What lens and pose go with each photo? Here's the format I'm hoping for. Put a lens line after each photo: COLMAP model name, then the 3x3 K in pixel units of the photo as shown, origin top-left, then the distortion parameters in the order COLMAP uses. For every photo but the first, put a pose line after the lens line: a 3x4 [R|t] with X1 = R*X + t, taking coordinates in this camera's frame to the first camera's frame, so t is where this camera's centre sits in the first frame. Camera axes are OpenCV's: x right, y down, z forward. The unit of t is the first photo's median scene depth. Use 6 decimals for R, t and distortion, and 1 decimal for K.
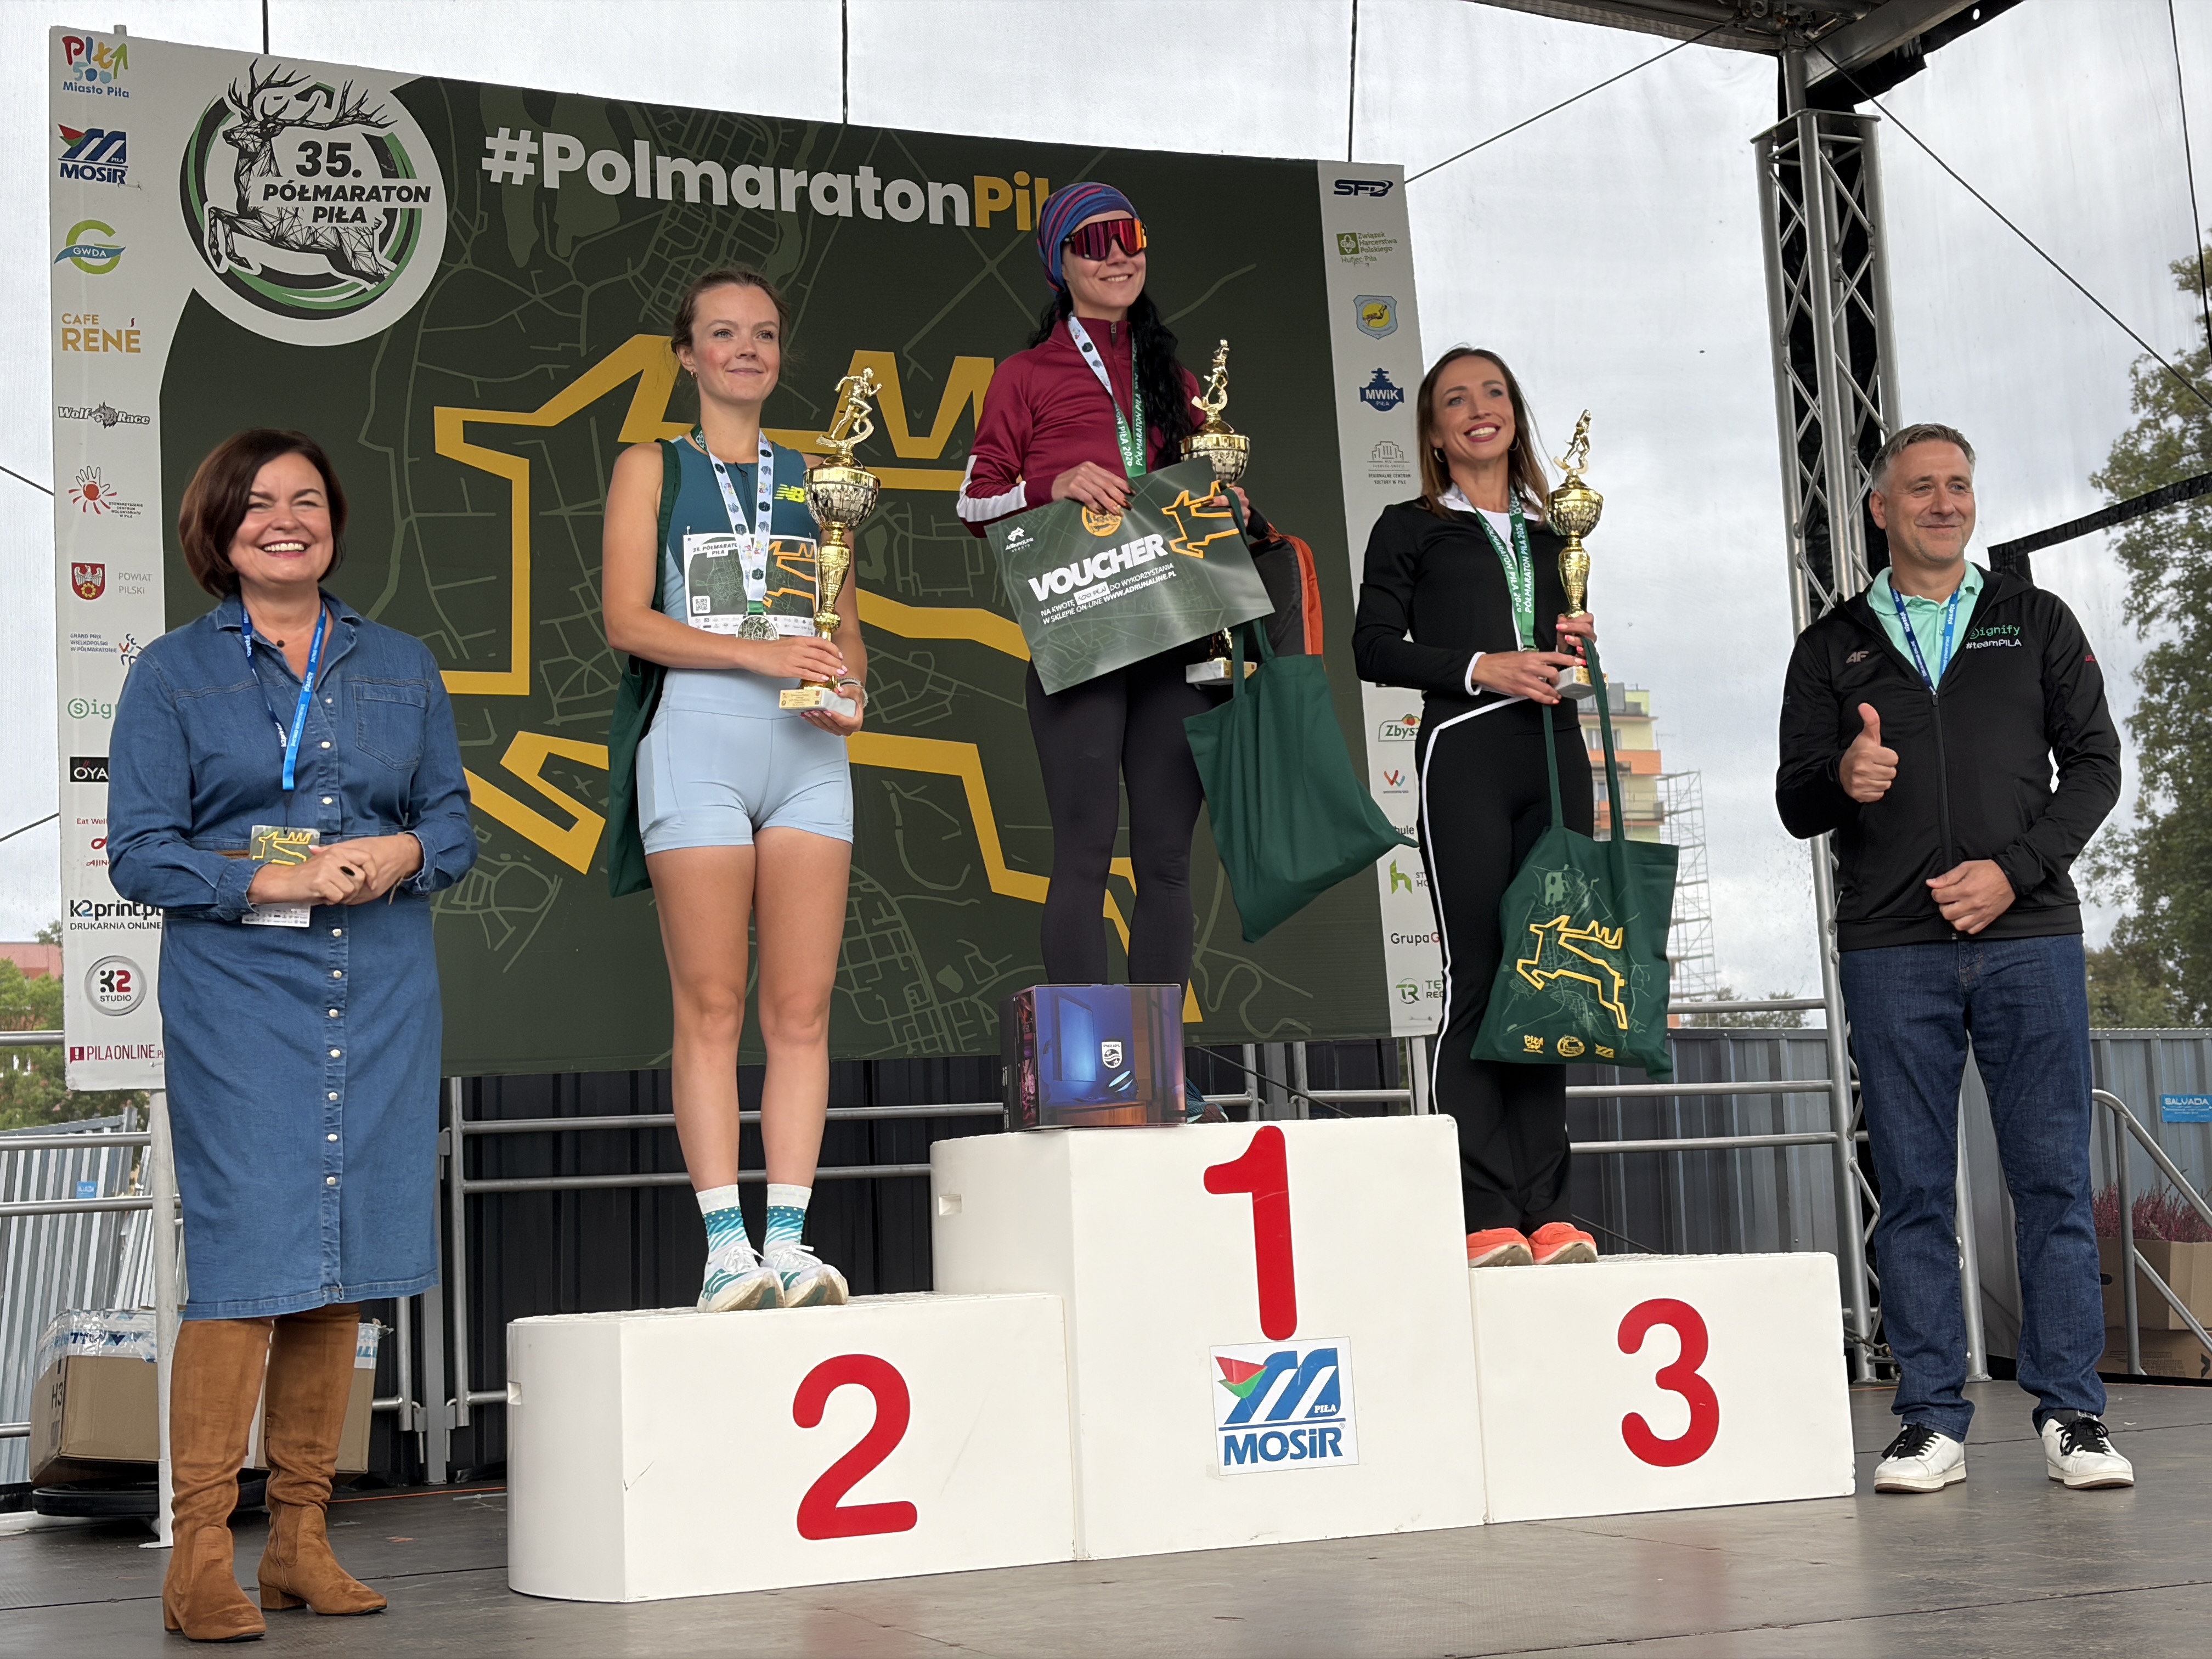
lens RADIAL K [[3259.6, 0, 1089.8], [0, 3259.6, 810.7], [0, 0, 1]] dist [0.122664, 0.000000]
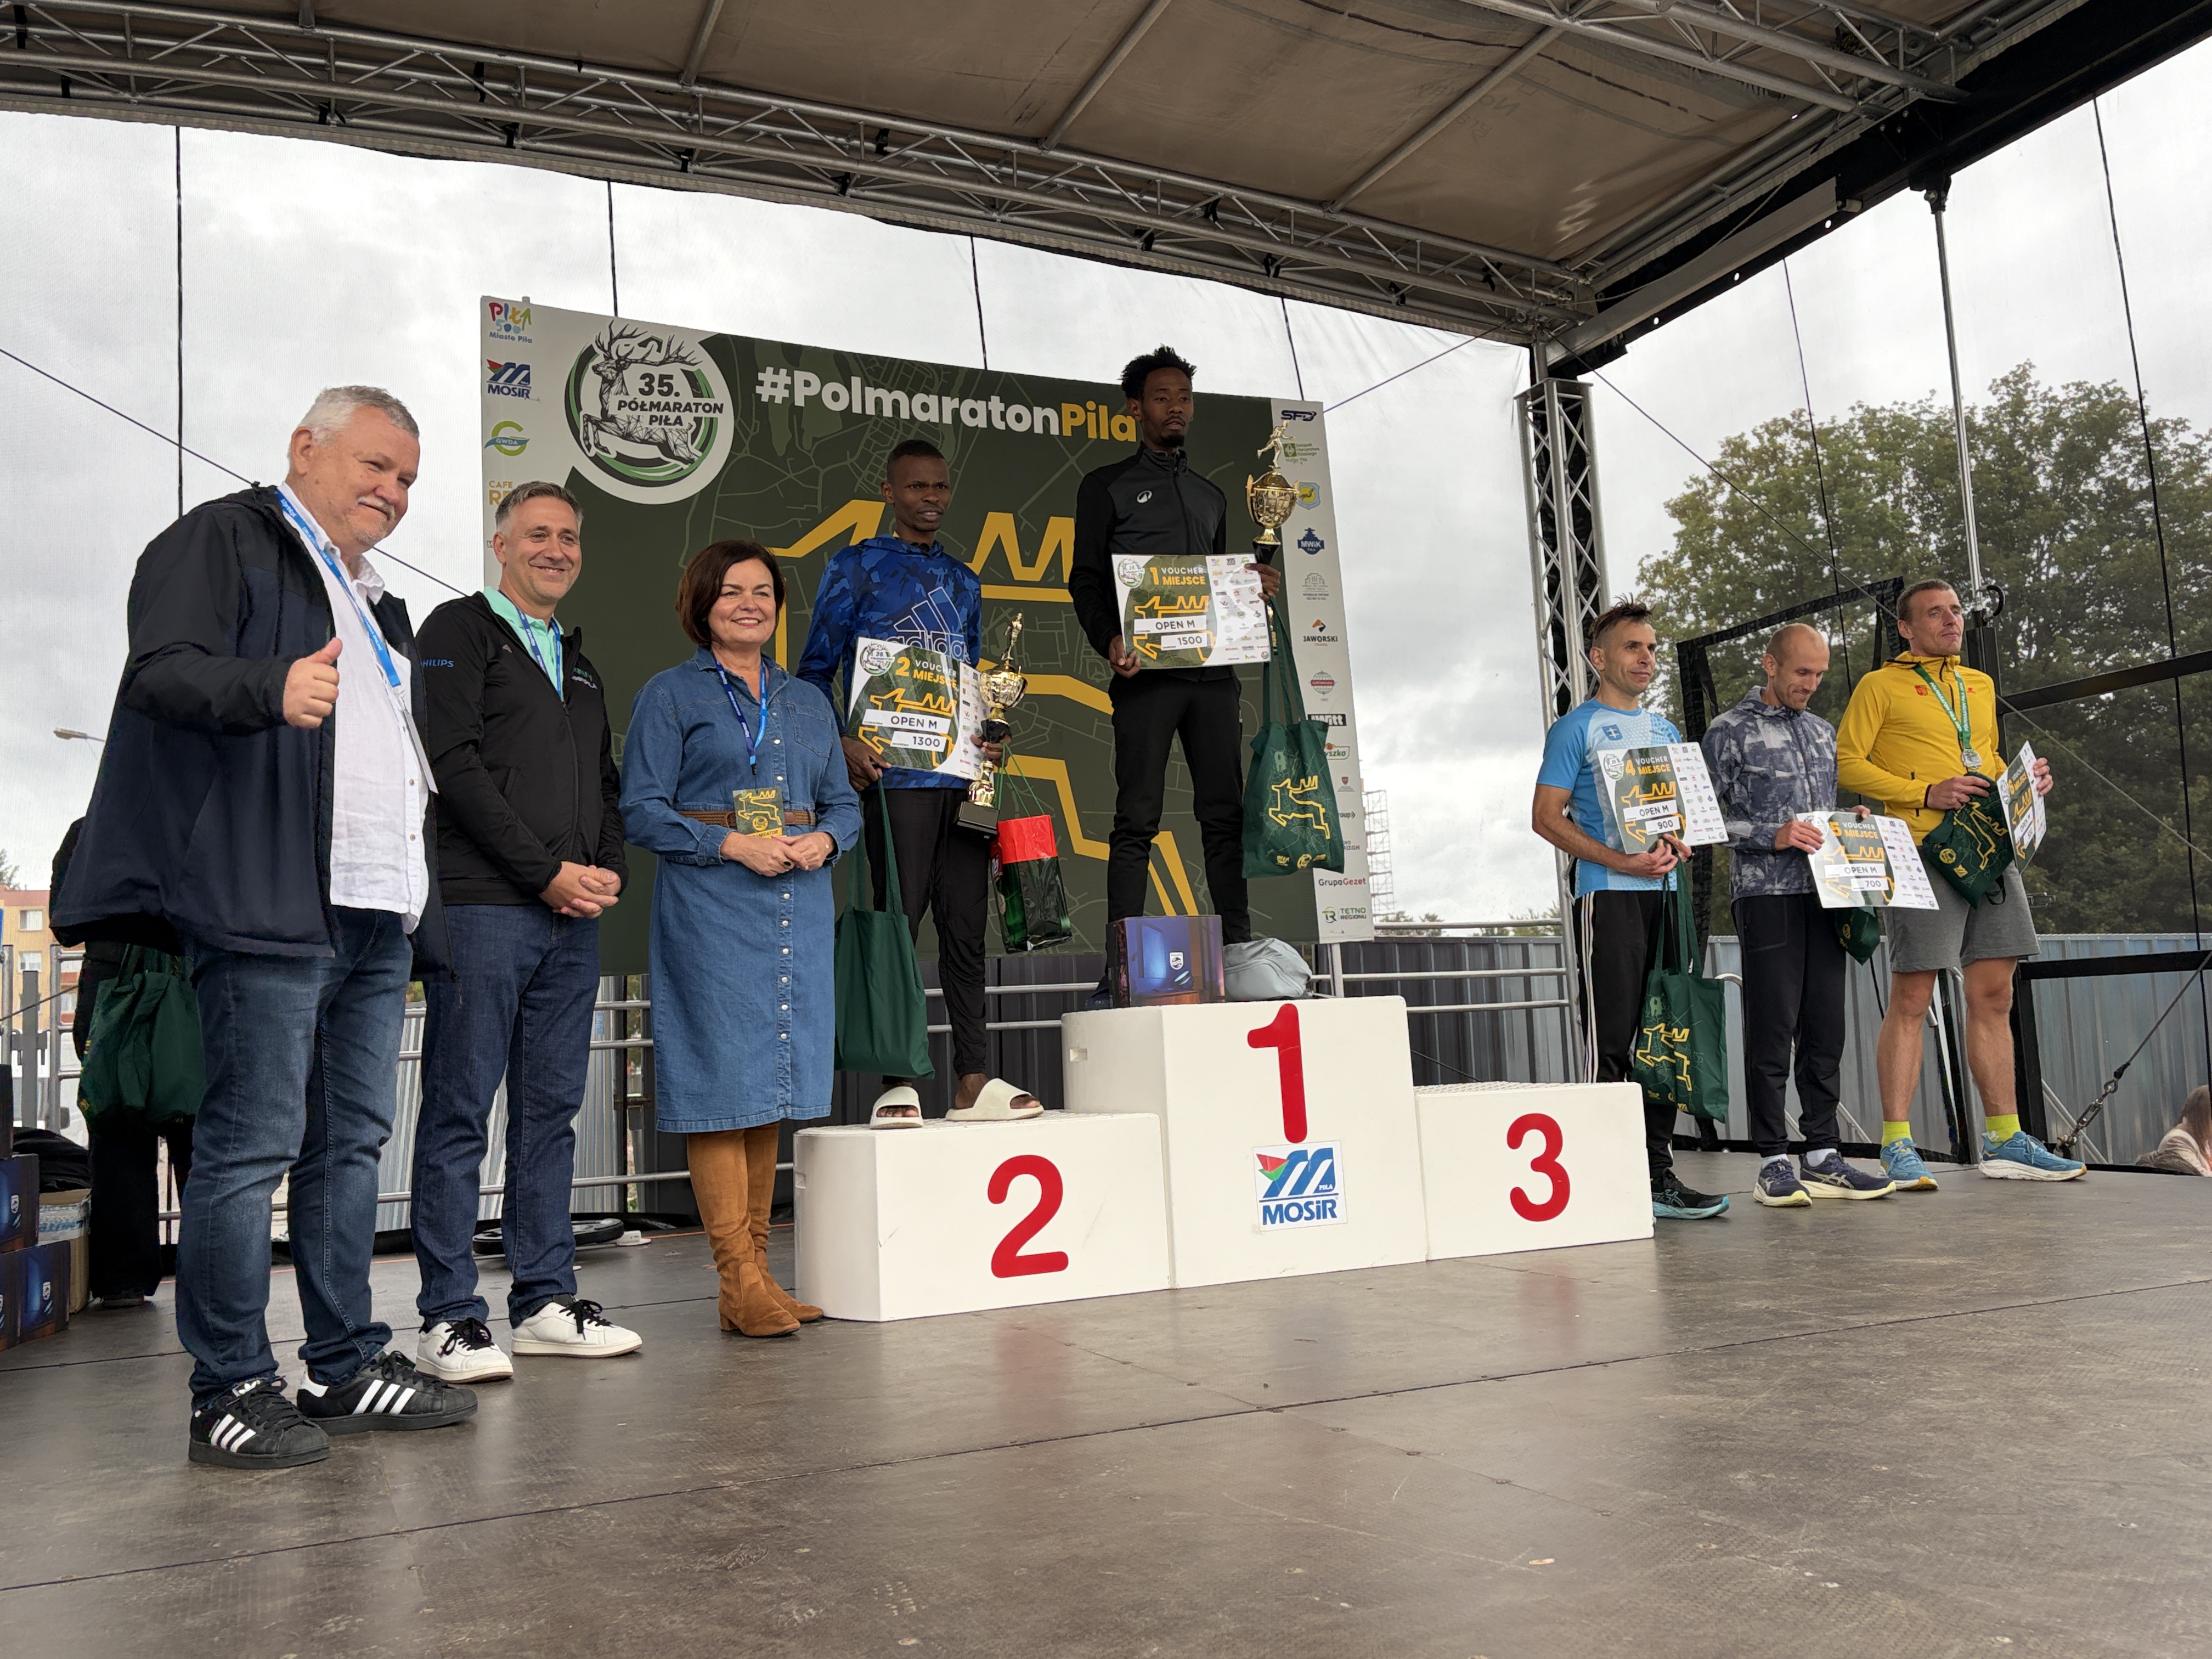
lens RADIAL K [[1832.6, 0, 1100.3], [0, 1832.6, 826.0], [0, 0, 1]] dist [0.082099, 0.016729]
pose [[0.999505, 0.000870, 0.031452, -0.047304], [-0.001102, 0.999972, 0.007359, 0.005287], [-0.031445, -0.007390, 0.999478, 0.109127]]
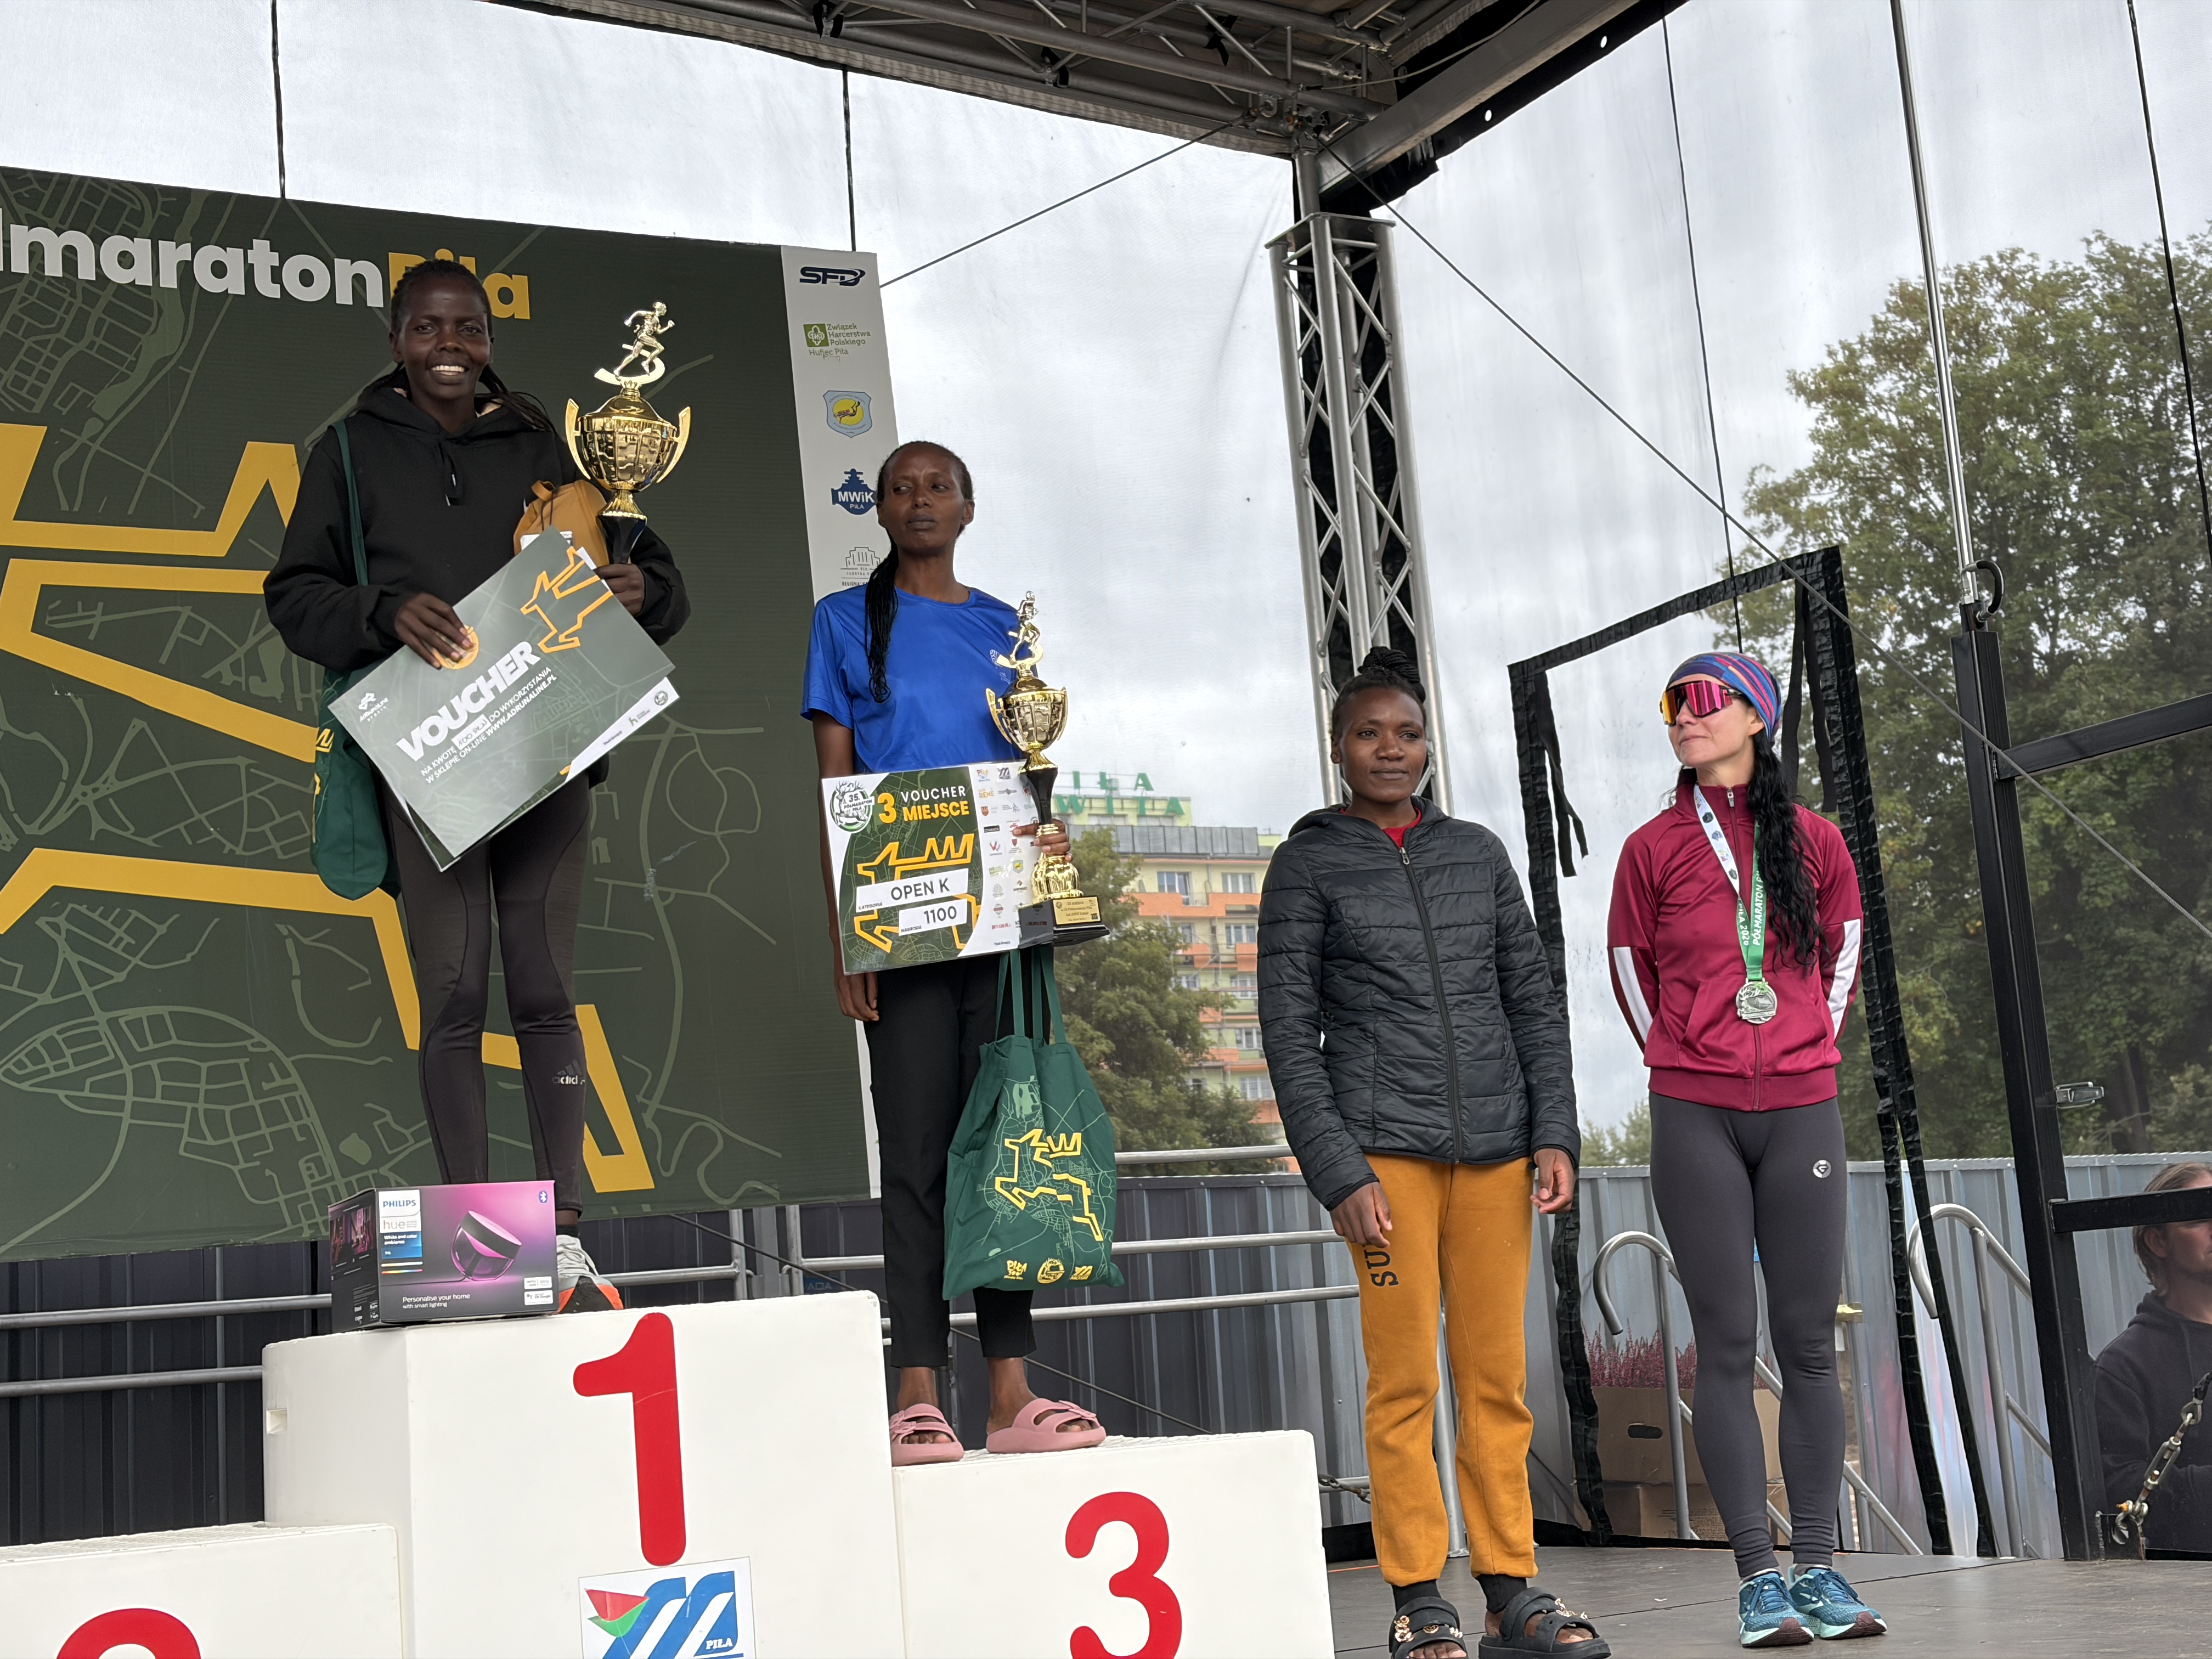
lens RADIAL K [[3259.6, 0, 1099.5], [0, 3259.6, 779.1], [0, 0, 1]] dist [0.122664, 0.000000]
pose [[0.993604, -0.011525, 0.112327, 0.059230], [0.017688, 0.998383, -0.054026, 0.003479], [-0.111523, 0.055667, 0.992202, 0.091796]]
